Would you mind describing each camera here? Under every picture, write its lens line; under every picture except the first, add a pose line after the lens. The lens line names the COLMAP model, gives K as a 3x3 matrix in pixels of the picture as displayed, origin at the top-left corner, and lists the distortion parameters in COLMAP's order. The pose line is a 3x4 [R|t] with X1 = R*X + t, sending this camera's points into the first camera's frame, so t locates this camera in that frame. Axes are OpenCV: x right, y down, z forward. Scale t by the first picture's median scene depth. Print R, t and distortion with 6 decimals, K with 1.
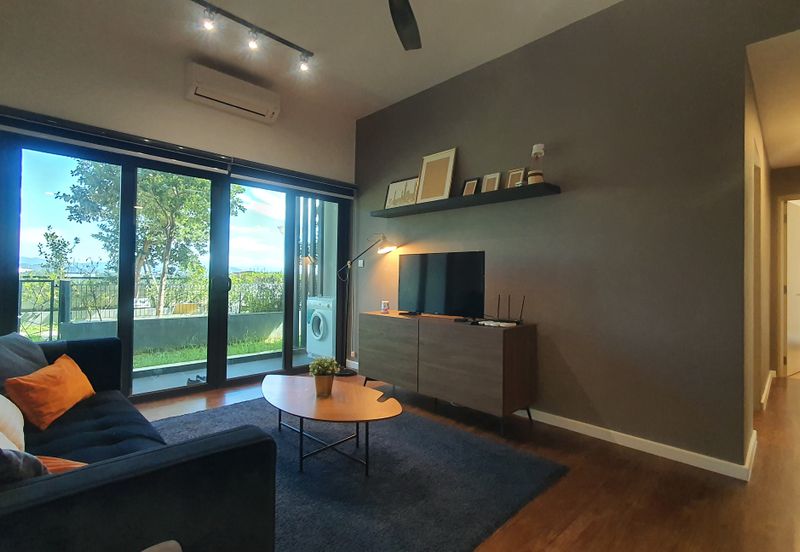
lens RADIAL K [[396.5, 0, 398.5], [0, 396.5, 273.5], [0, 0, 1]] dist [0.001677, 0.001563]
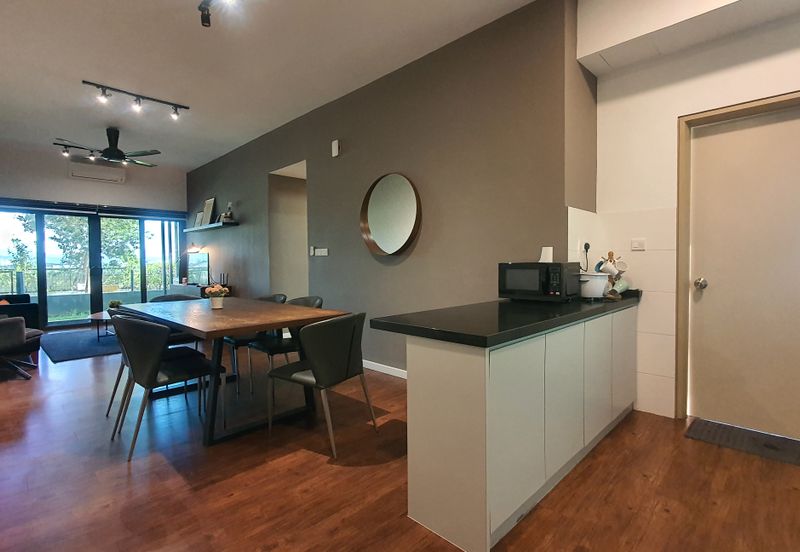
lens RADIAL K [[396.5, 0, 399.7], [0, 396.5, 274.9], [0, 0, 1]] dist [0.001677, 0.001563]
pose [[0.999501, -0.026476, 0.017218, 0.779263], [0.025614, 0.998494, 0.048505, -0.009194], [-0.018476, -0.048039, 0.998675, -0.749488]]
